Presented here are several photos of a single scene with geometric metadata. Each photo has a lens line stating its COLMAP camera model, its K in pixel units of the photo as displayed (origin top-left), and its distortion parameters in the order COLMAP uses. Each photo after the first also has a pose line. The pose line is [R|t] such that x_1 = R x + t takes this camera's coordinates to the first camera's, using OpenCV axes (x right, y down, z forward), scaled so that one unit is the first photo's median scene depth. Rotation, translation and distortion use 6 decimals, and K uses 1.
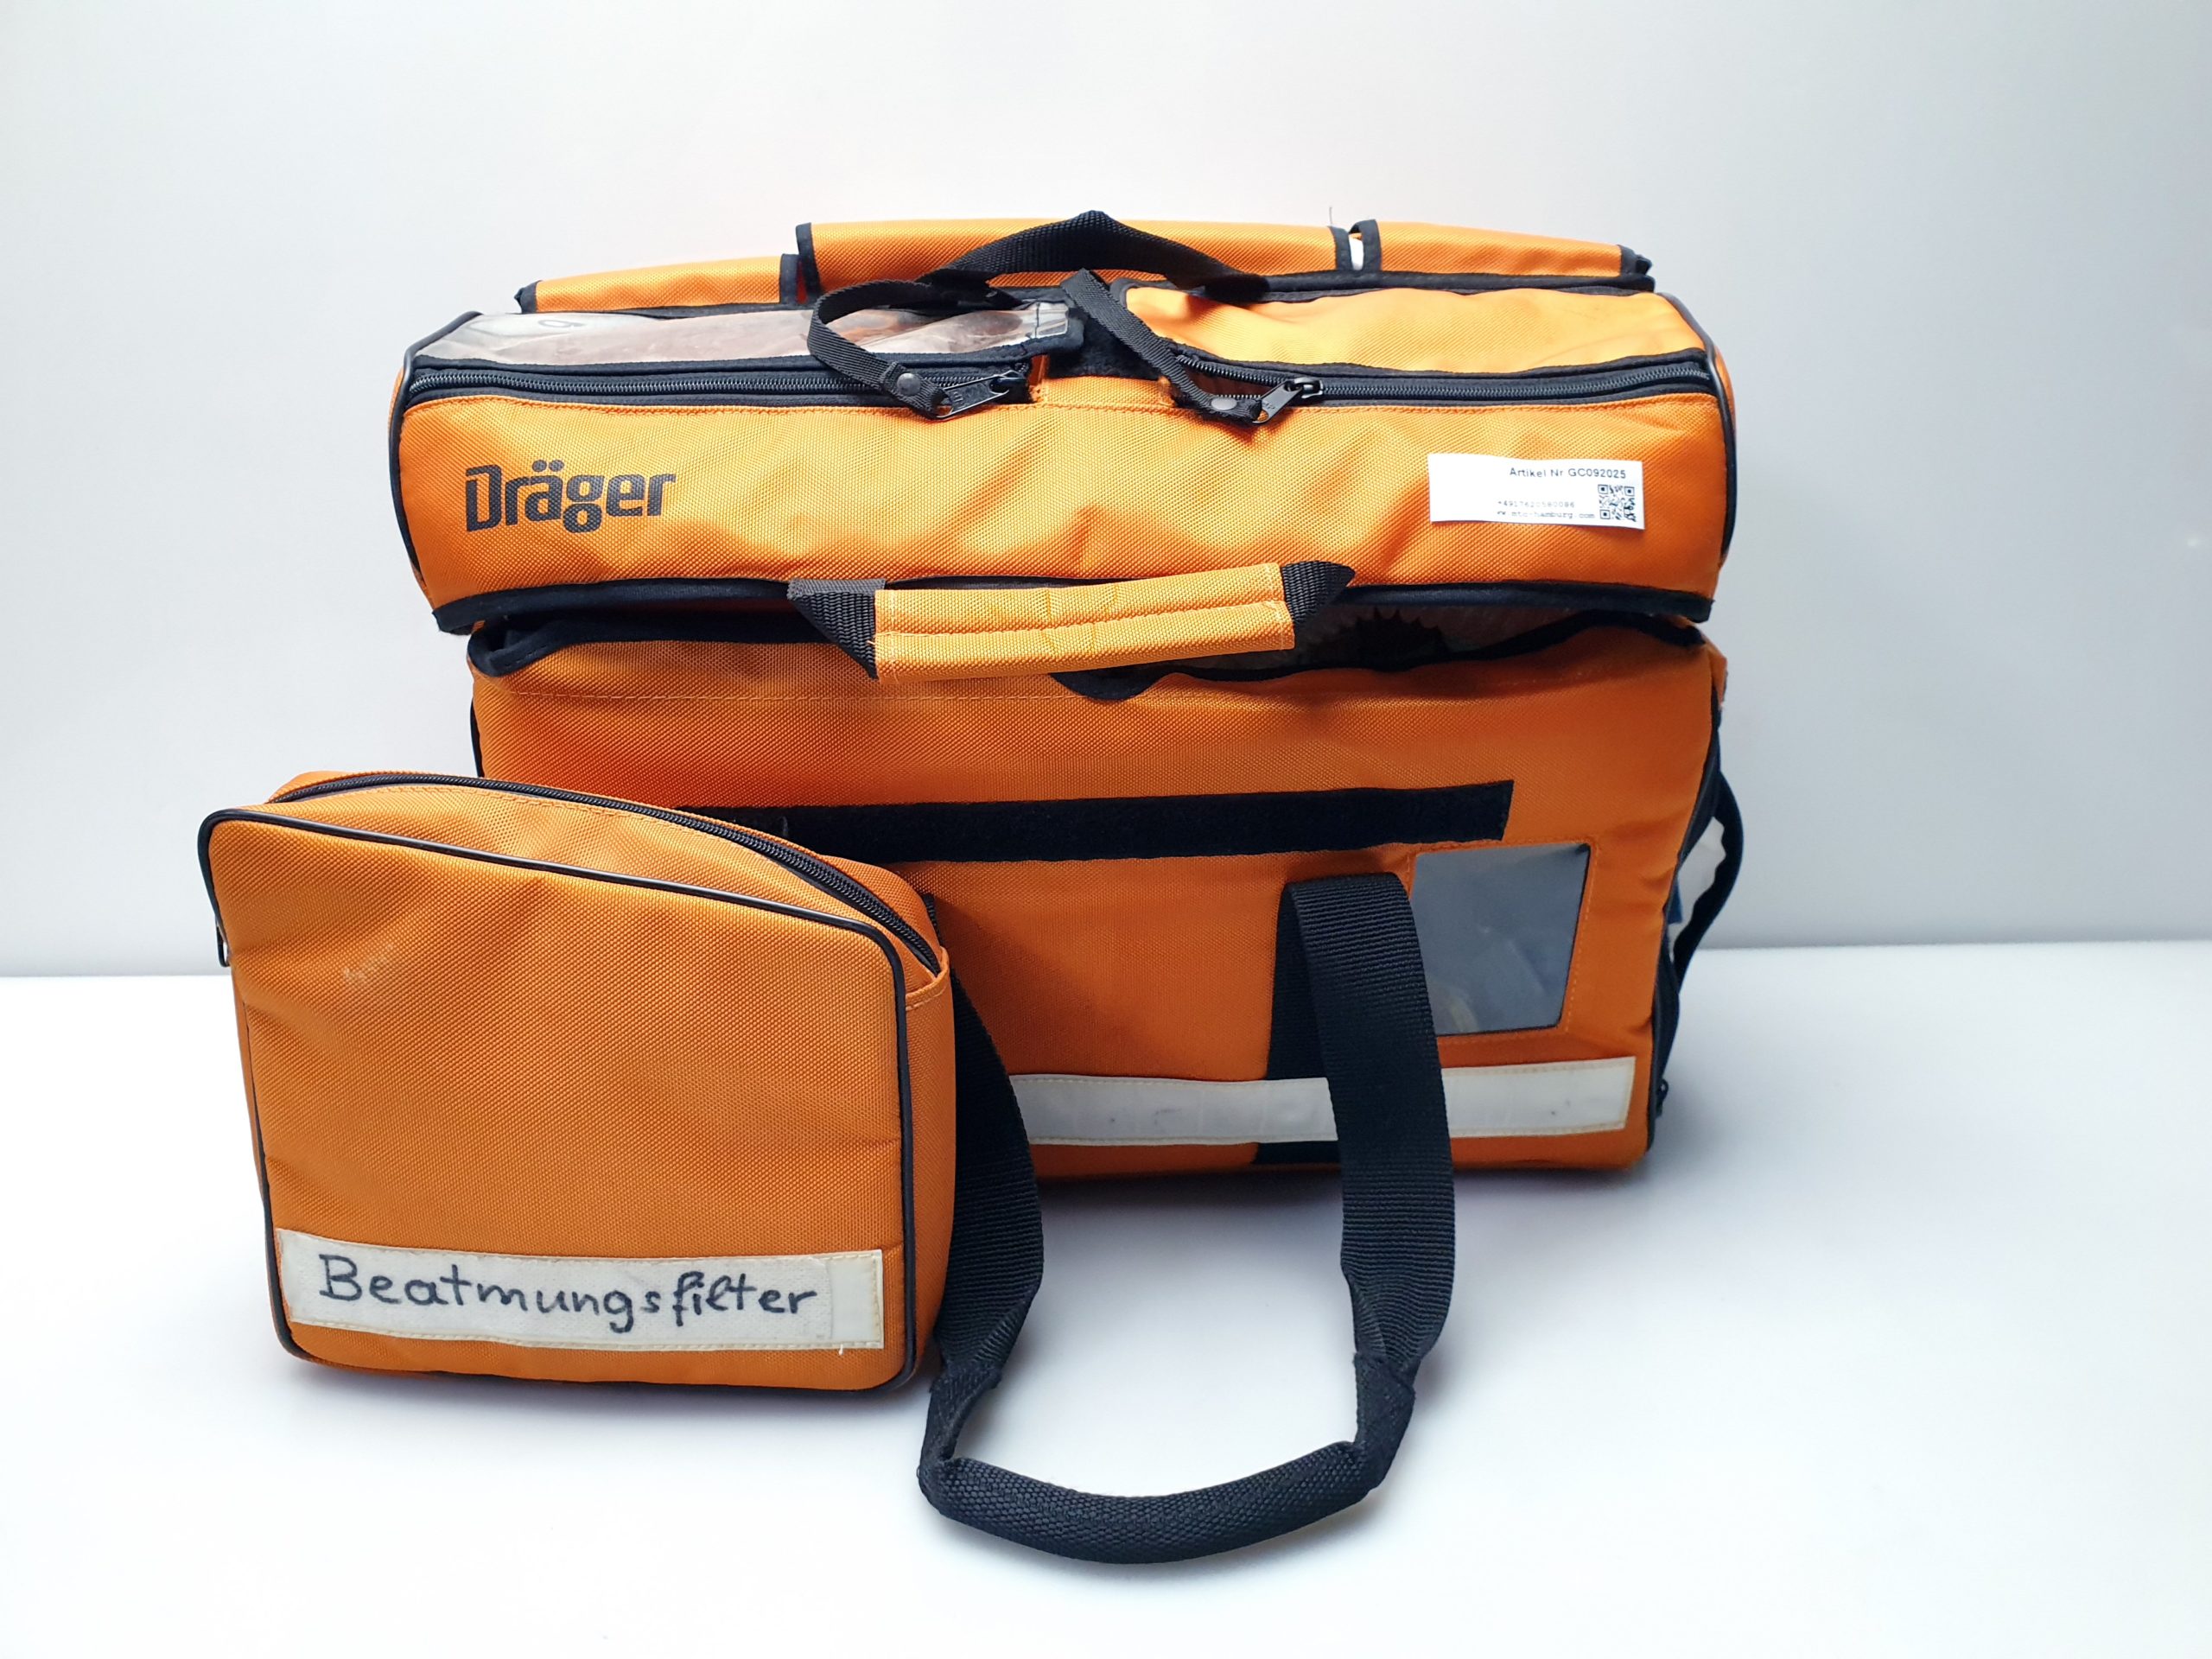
lens RADIAL K [[1676.2, 0, 1128.8], [0, 1676.2, 826.0], [0, 0, 1]] dist [-0.002583, -0.126275]
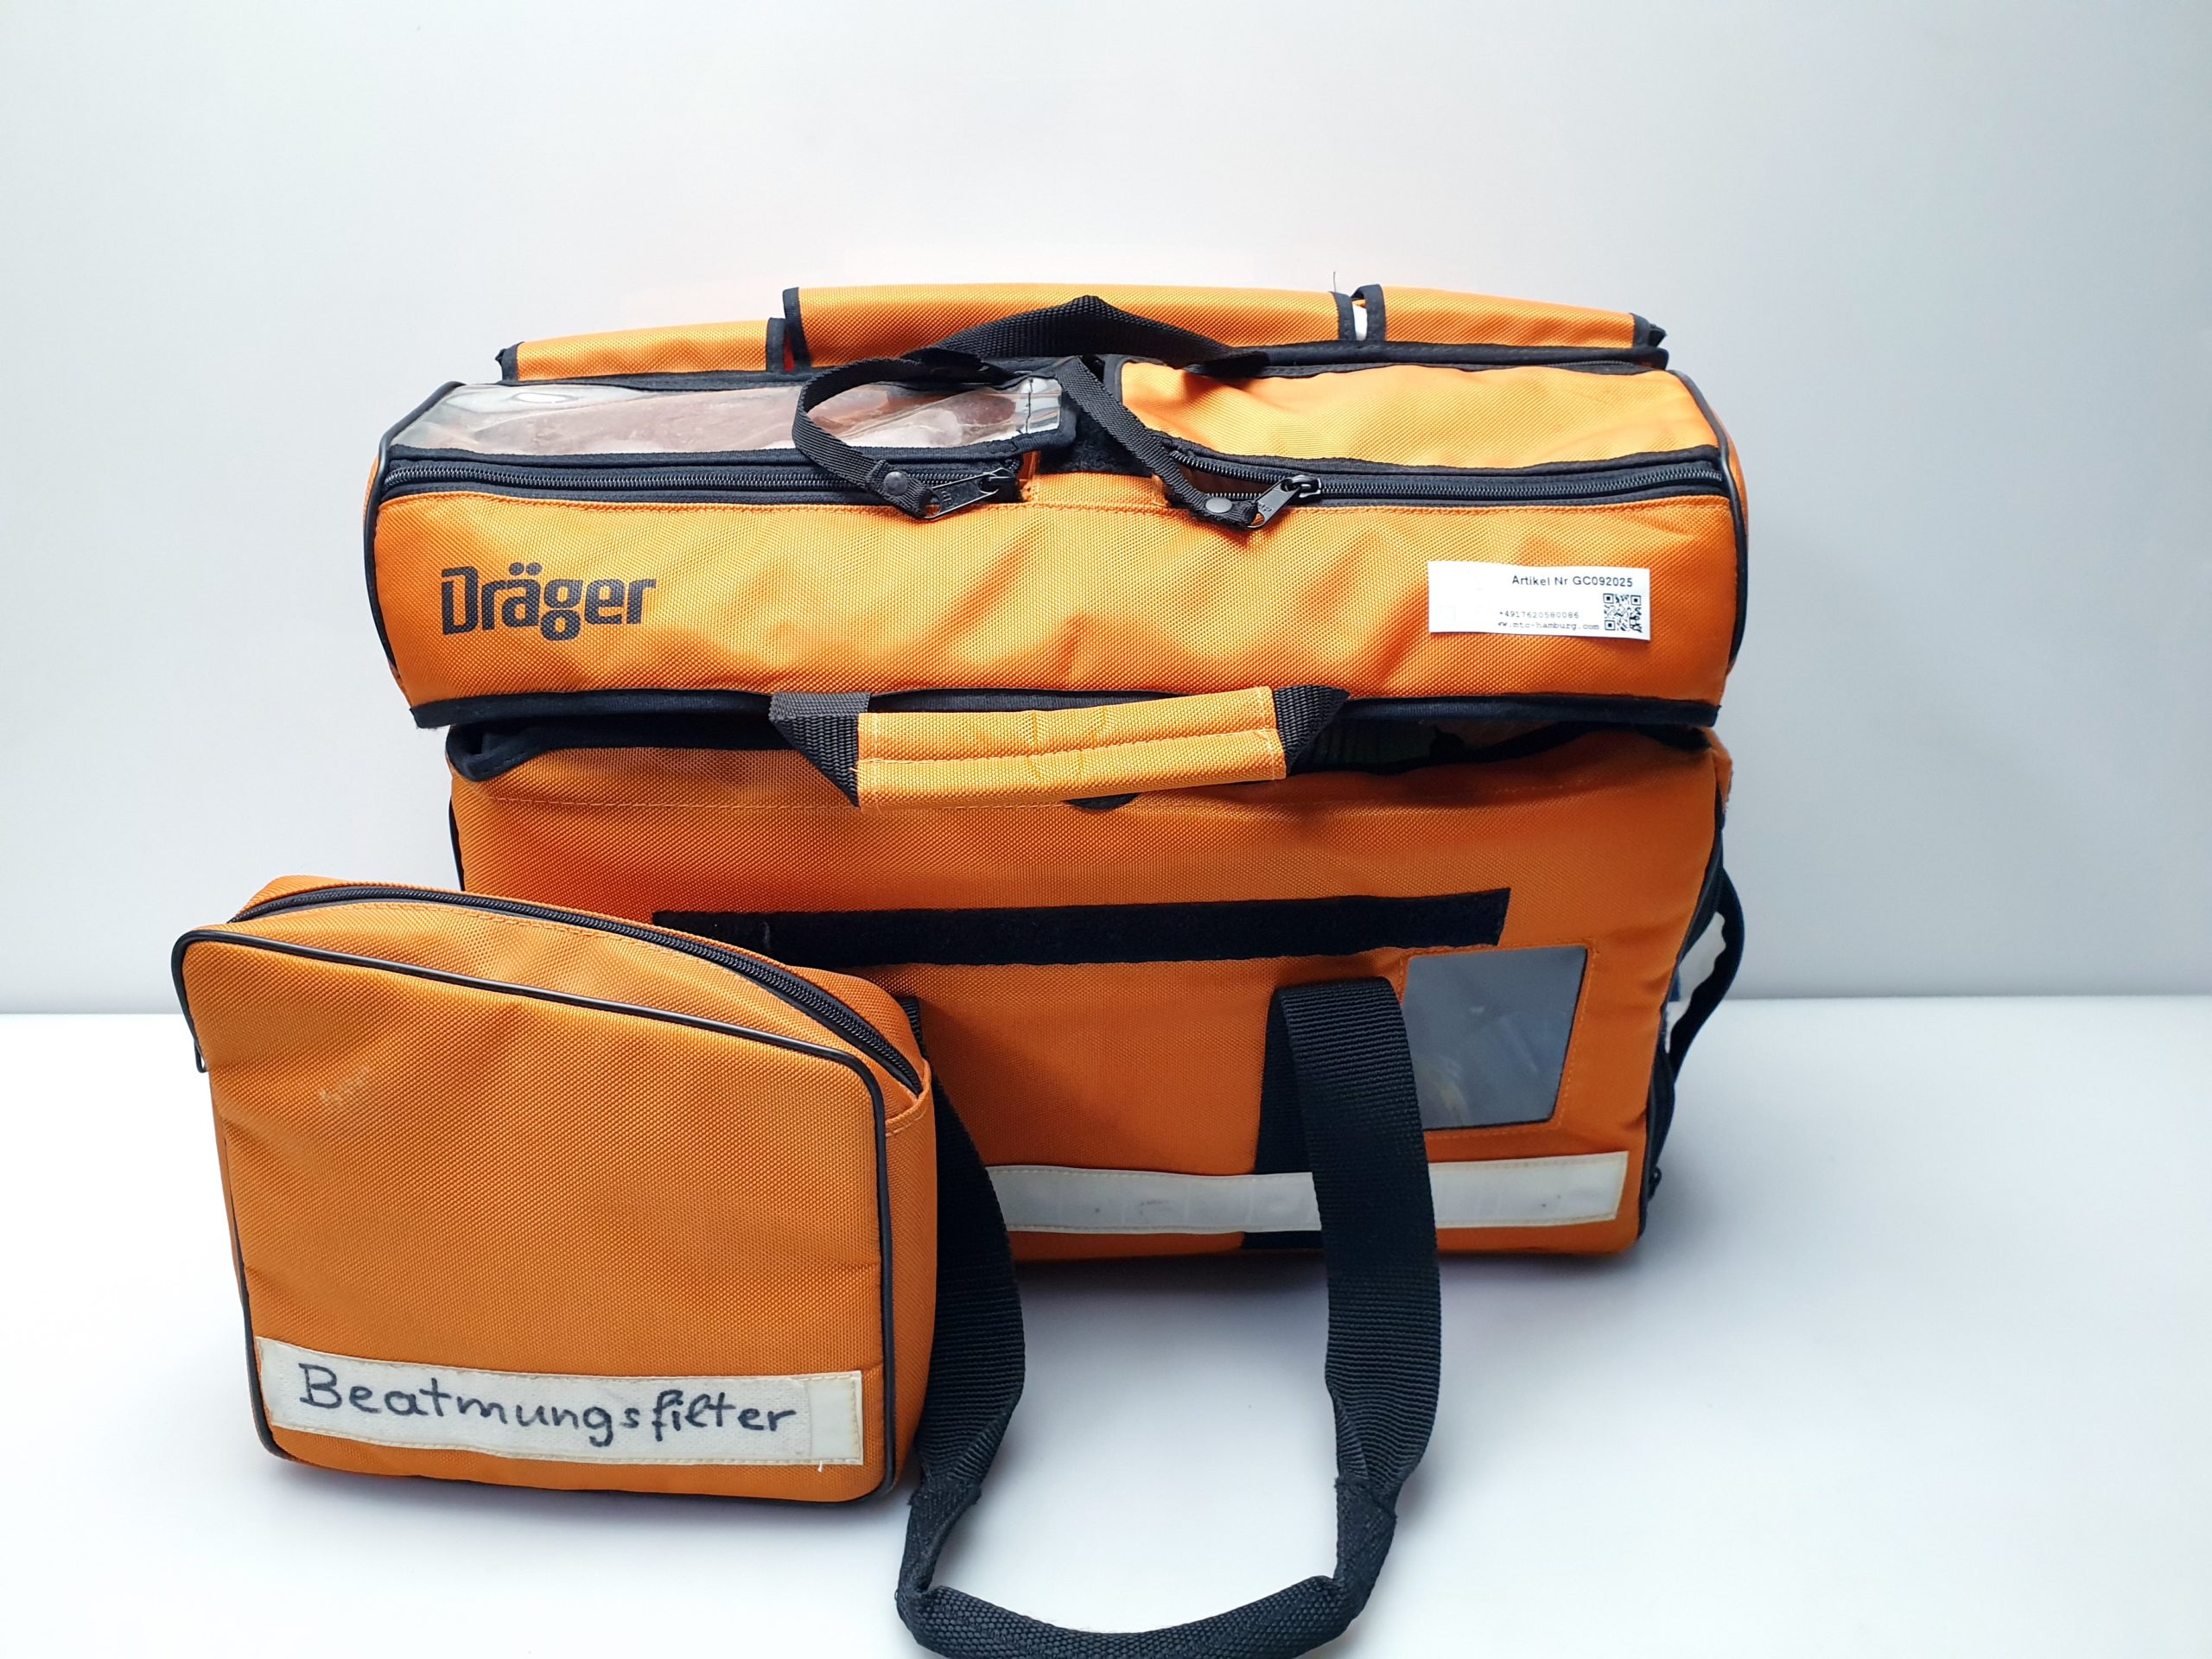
lens RADIAL K [[1673.9, 0, 1106.0], [0, 1673.9, 829.5], [0, 0, 1]] dist [0.003857, -0.114199]
pose [[0.999833, 0.012205, -0.013587, 0.006795], [-0.011682, 0.999210, 0.037977, -0.101346], [0.014040, -0.037812, 0.999186, 0.021193]]
